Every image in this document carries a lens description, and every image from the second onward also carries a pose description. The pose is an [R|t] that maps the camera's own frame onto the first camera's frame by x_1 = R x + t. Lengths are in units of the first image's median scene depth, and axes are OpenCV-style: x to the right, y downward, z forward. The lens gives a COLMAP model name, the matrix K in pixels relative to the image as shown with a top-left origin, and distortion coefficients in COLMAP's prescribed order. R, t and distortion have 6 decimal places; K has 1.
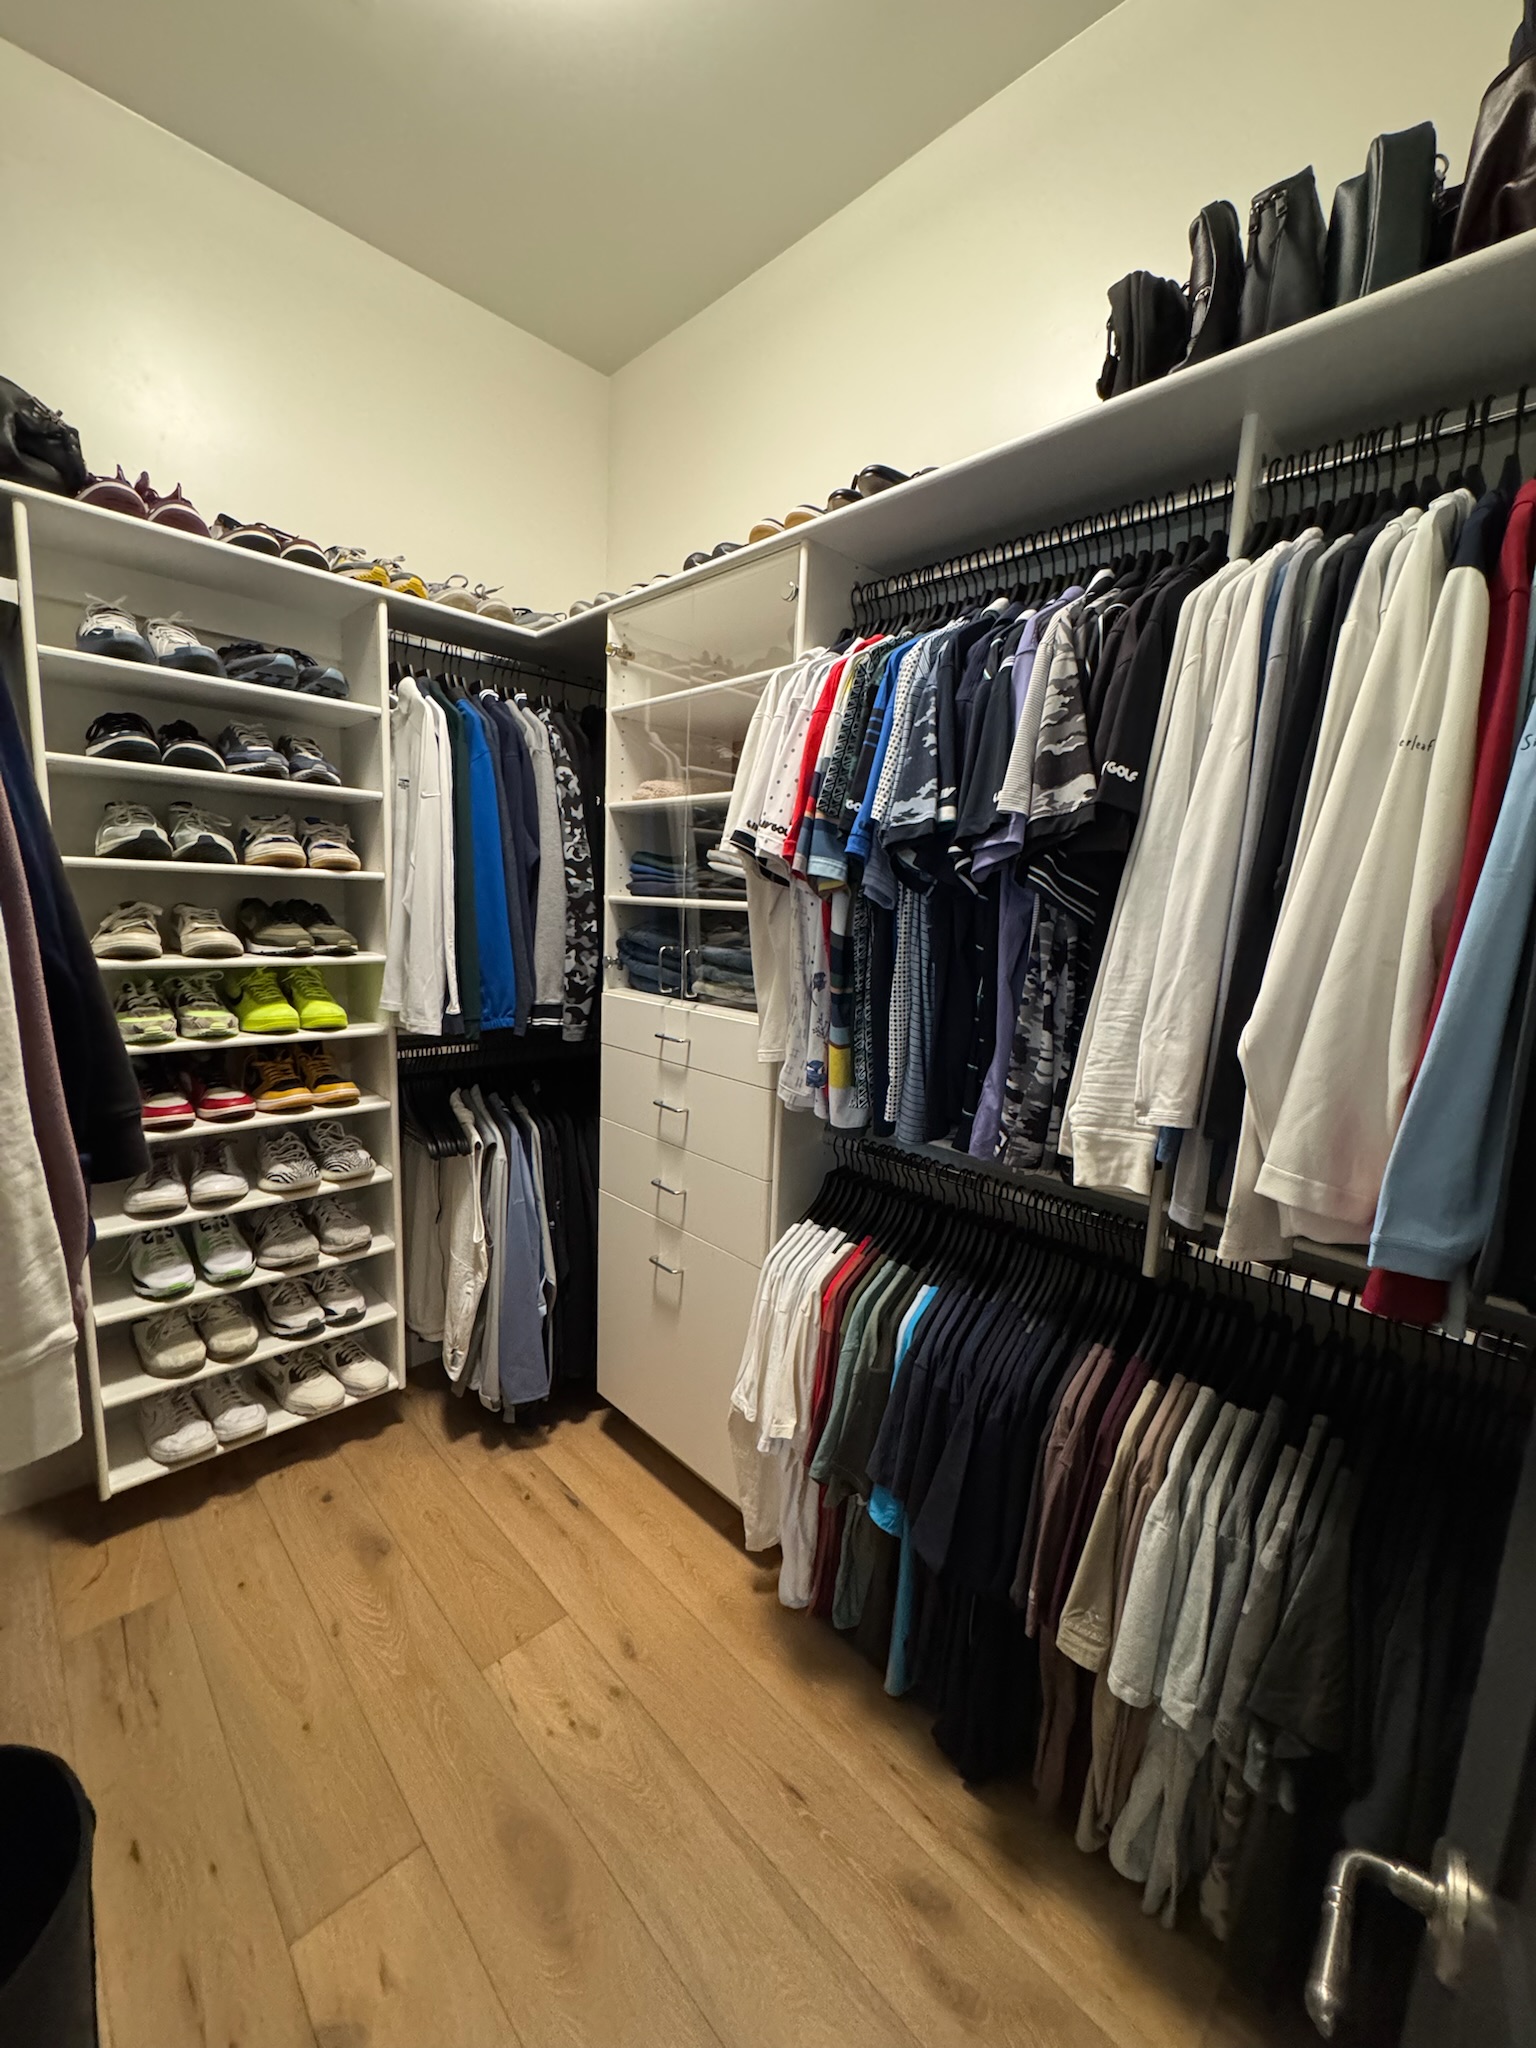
lens RADIAL K [[819.8, 0, 769.7], [0, 819.8, 1022.0], [0, 0, 1]] dist [-0.000670, -0.000505]
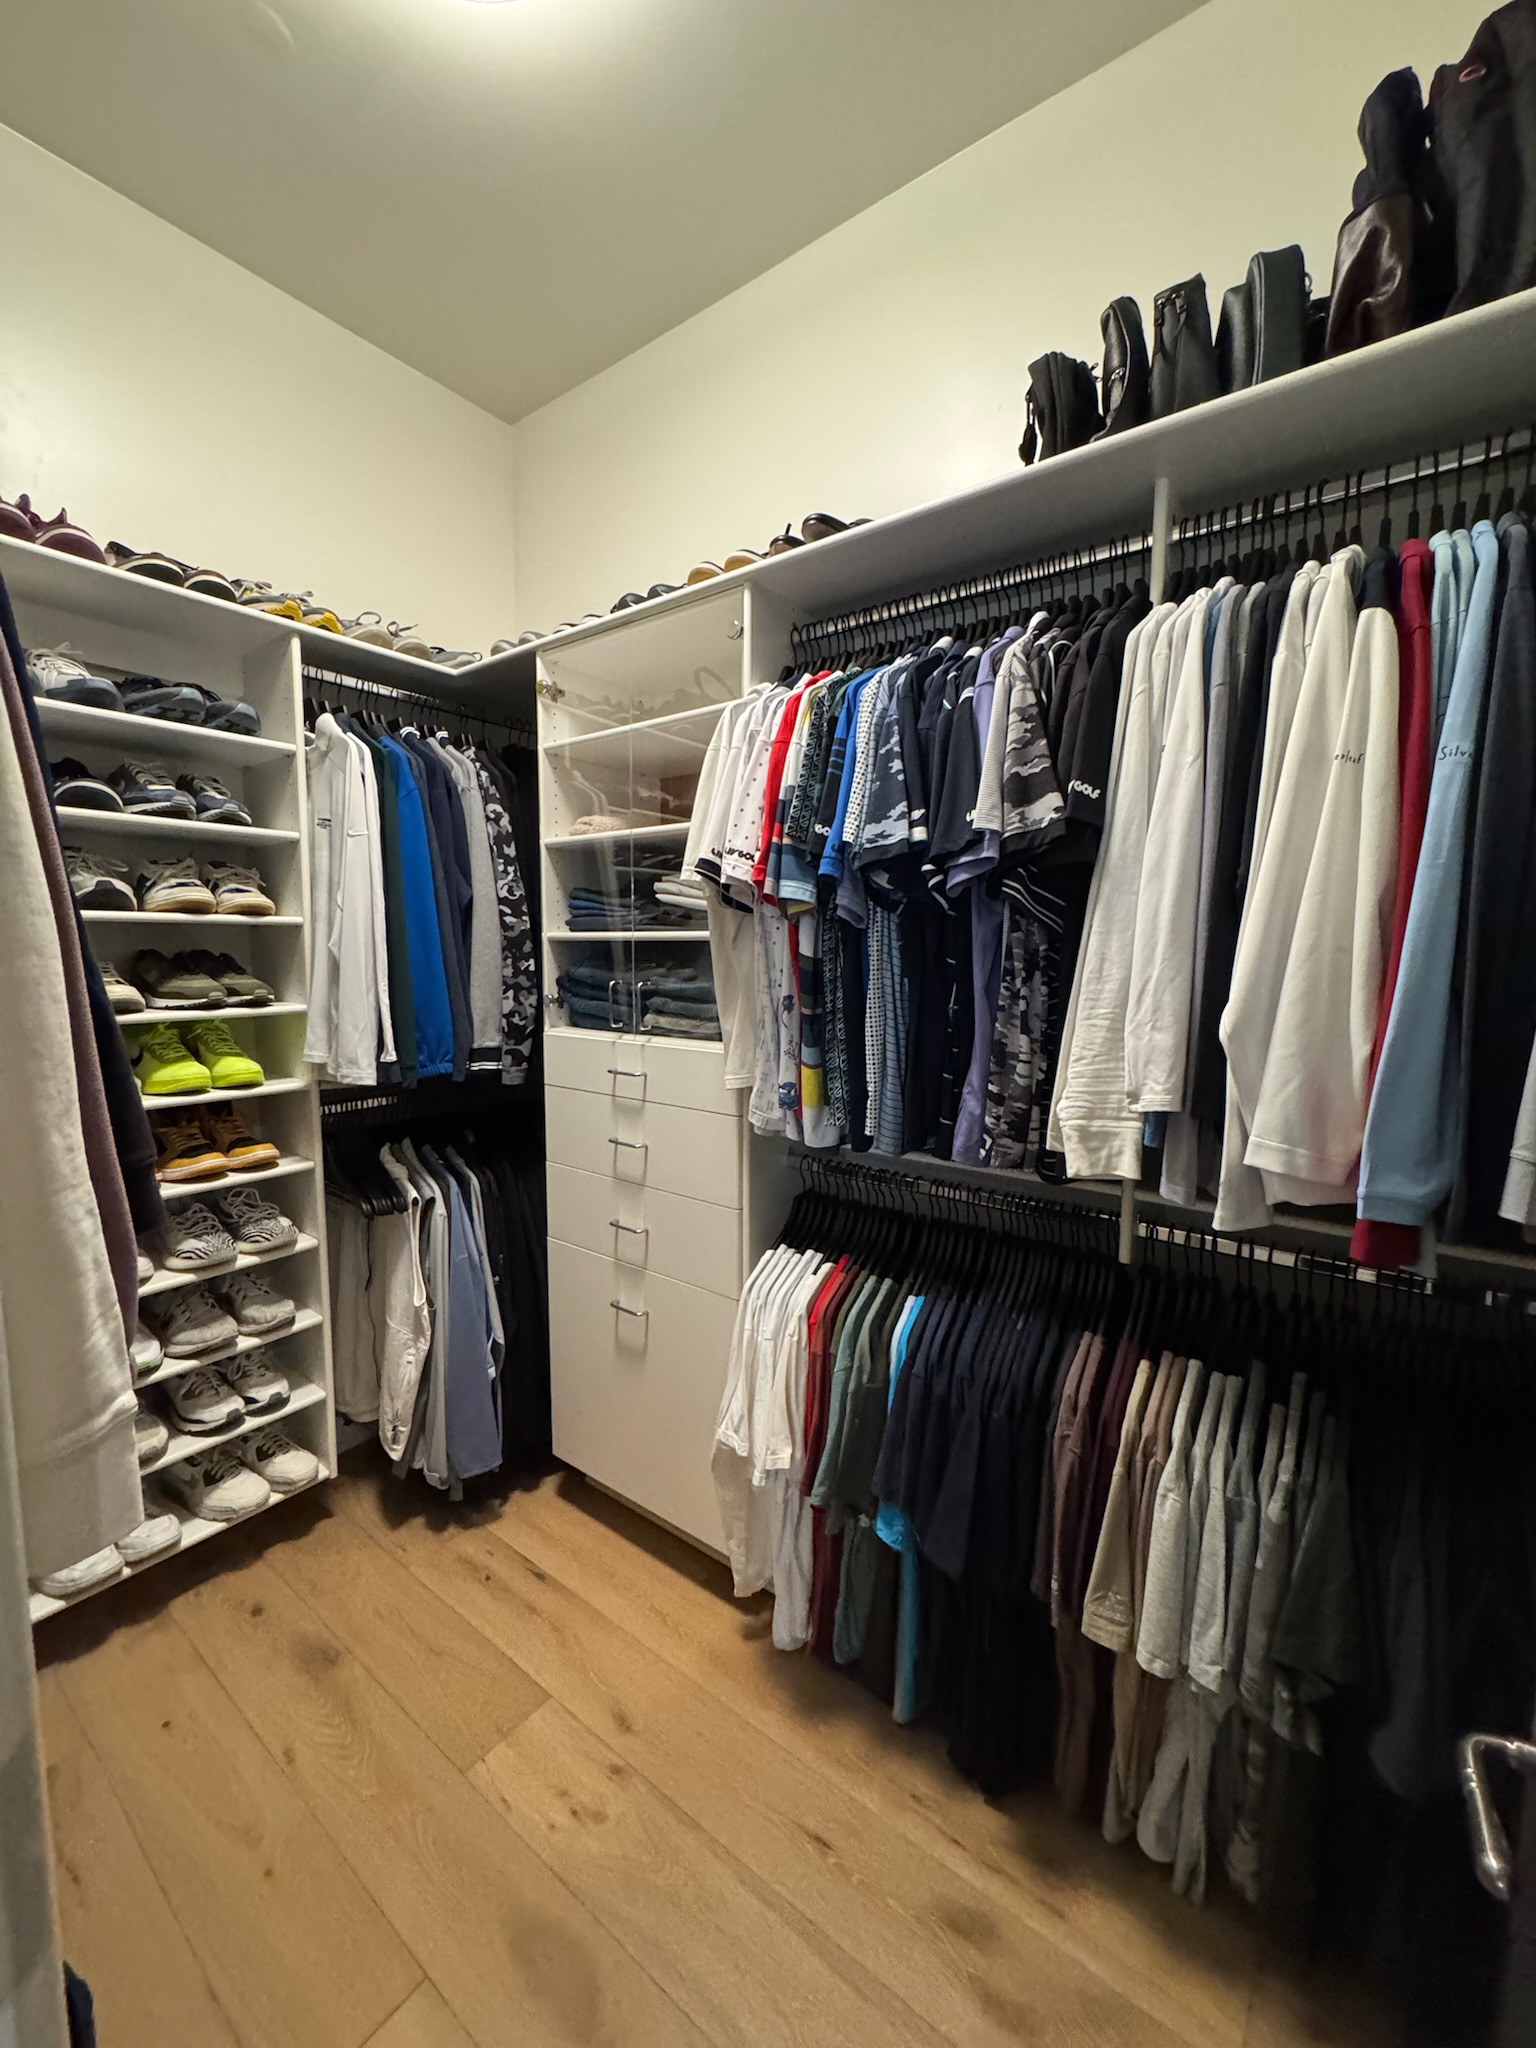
lens RADIAL K [[819.8, 0, 773.7], [0, 819.8, 1021.0], [0, 0, 1]] dist [-0.000670, -0.000505]
pose [[0.988313, -0.051112, 0.143617, -0.105221], [0.058708, 0.997064, -0.049160, 0.020761], [-0.140682, 0.057017, 0.988412, -0.000329]]
